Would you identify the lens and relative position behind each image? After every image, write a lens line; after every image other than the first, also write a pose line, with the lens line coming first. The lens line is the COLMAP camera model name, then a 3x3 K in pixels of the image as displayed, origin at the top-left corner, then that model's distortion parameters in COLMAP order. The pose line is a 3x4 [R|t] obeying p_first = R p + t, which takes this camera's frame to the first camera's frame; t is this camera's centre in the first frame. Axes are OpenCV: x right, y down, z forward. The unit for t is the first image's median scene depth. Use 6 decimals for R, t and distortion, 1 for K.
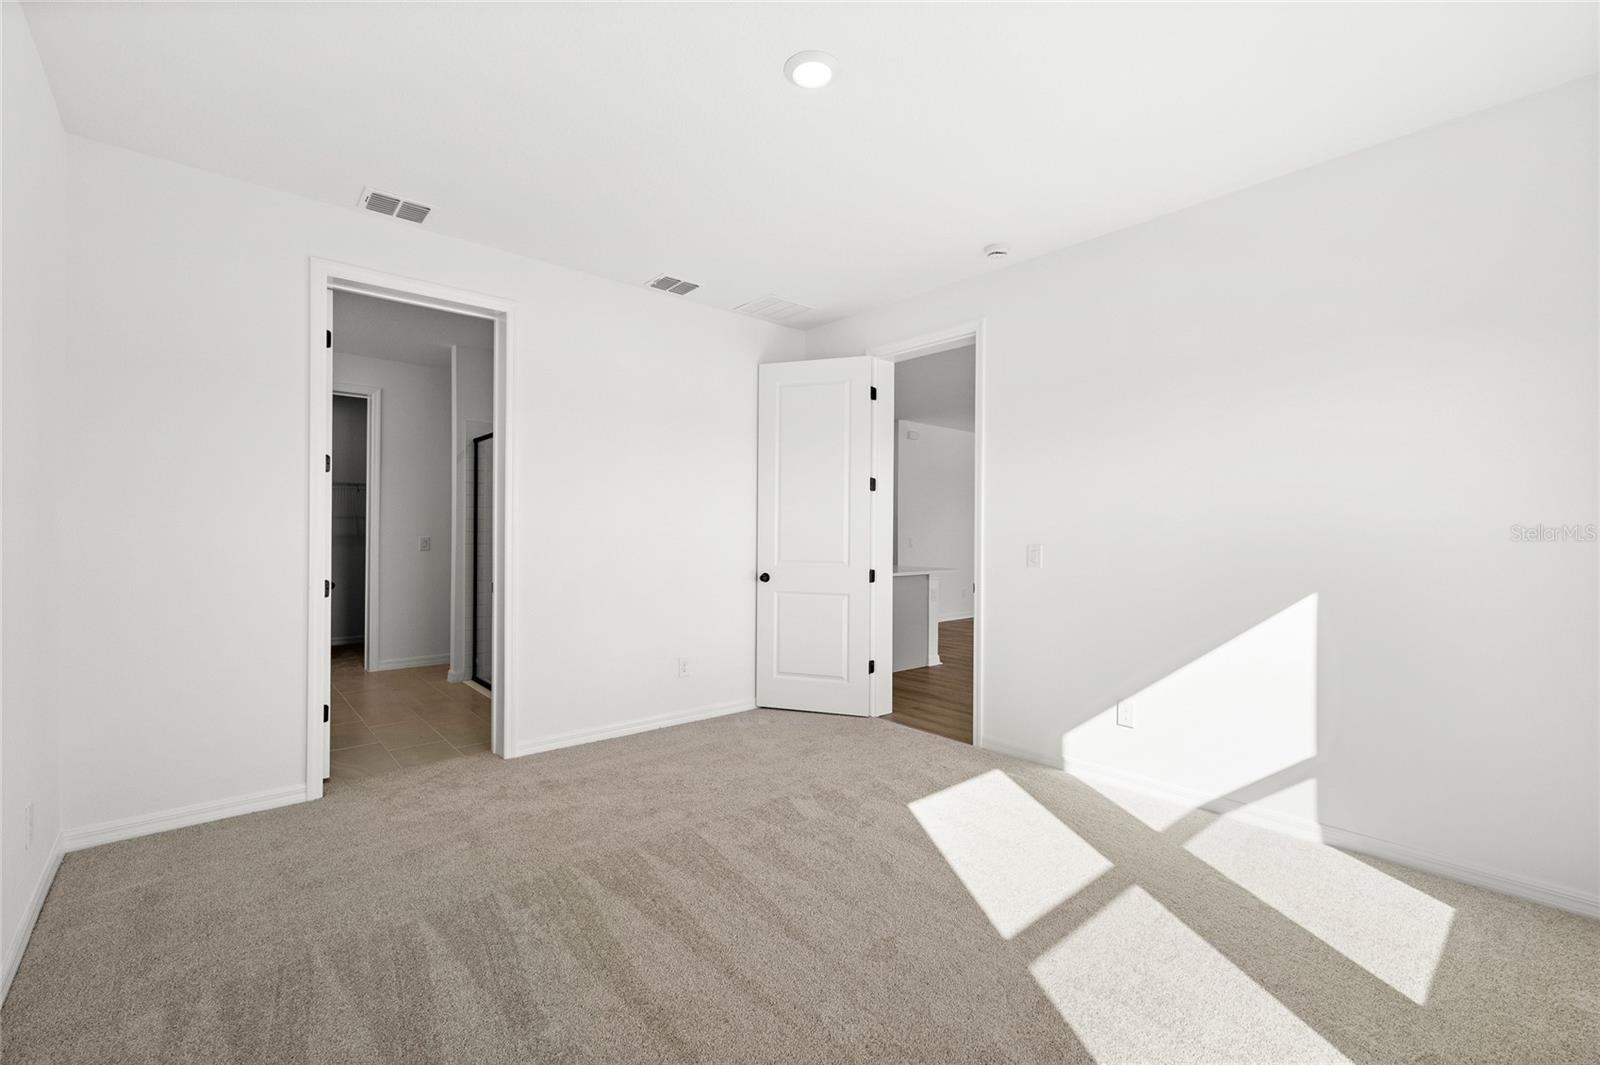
lens RADIAL K [[680.3, 0, 801.9], [0, 680.3, 525.2], [0, 0, 1]] dist [0.000868, 0.000127]
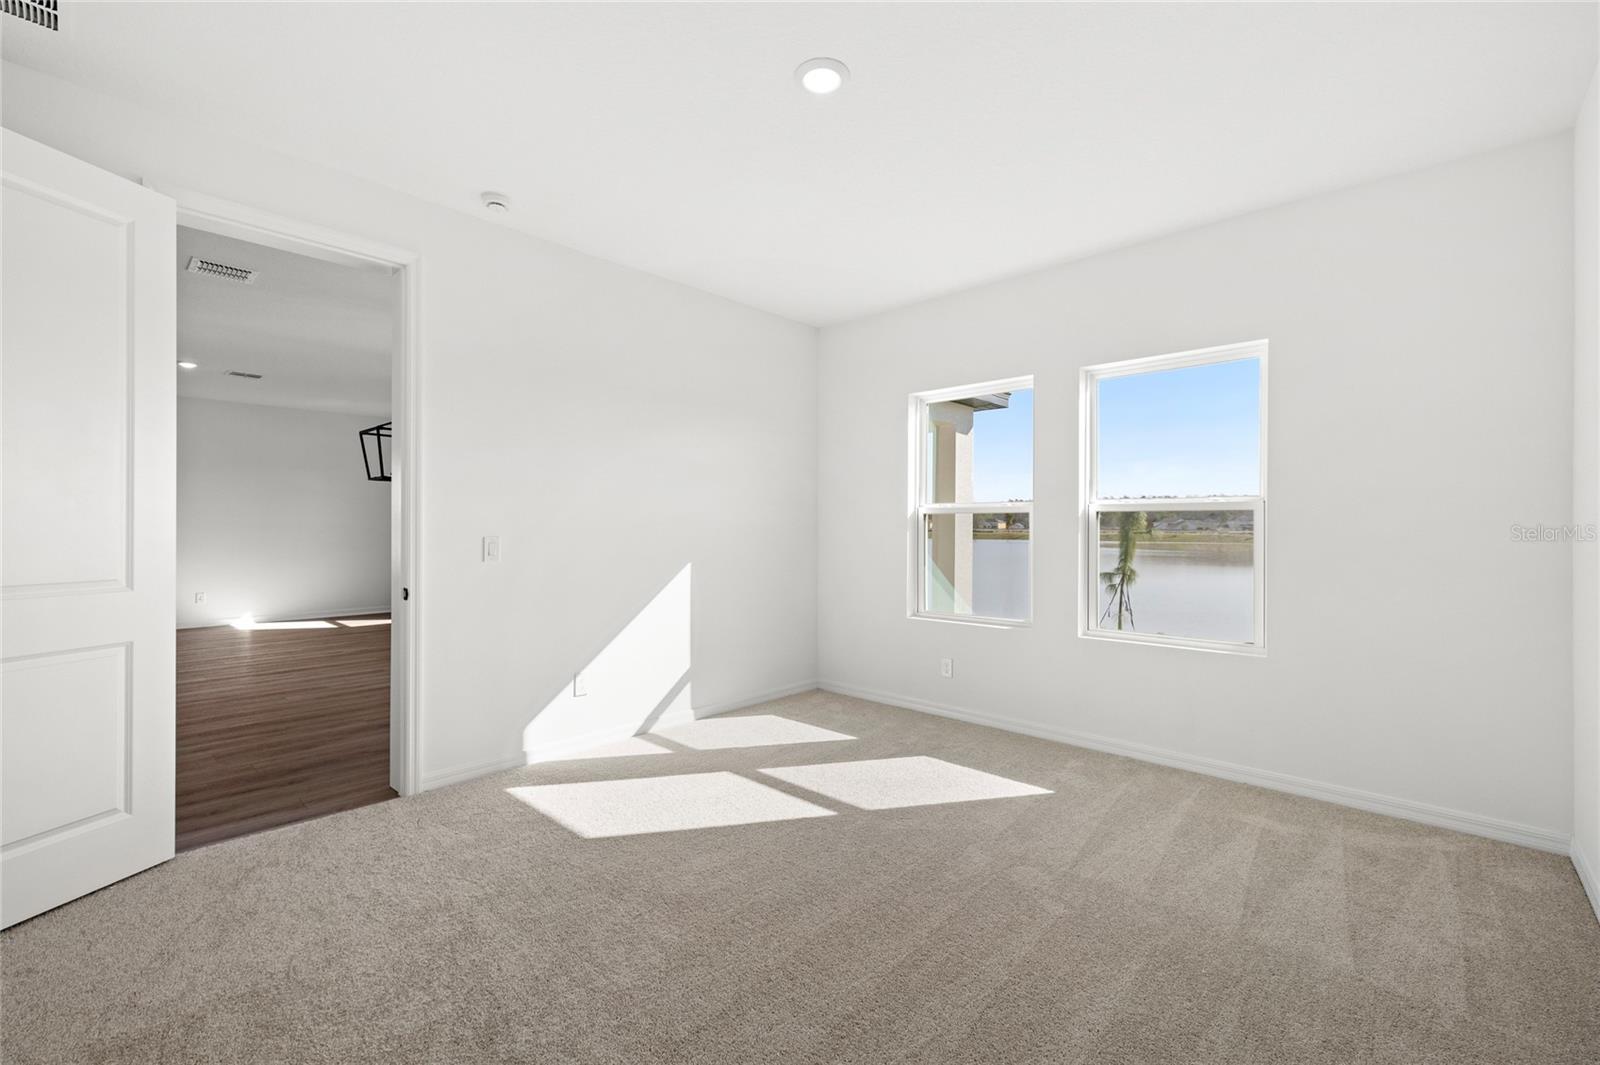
lens RADIAL K [[680.3, 0, 801.9], [0, 680.3, 525.2], [0, 0, 1]] dist [0.000868, 0.000127]
pose [[-0.099289, -0.001013, 0.995058, -0.627020], [-0.011831, 0.999930, -0.000162, 0.009829], [-0.994988, -0.011788, -0.099294, 0.697085]]
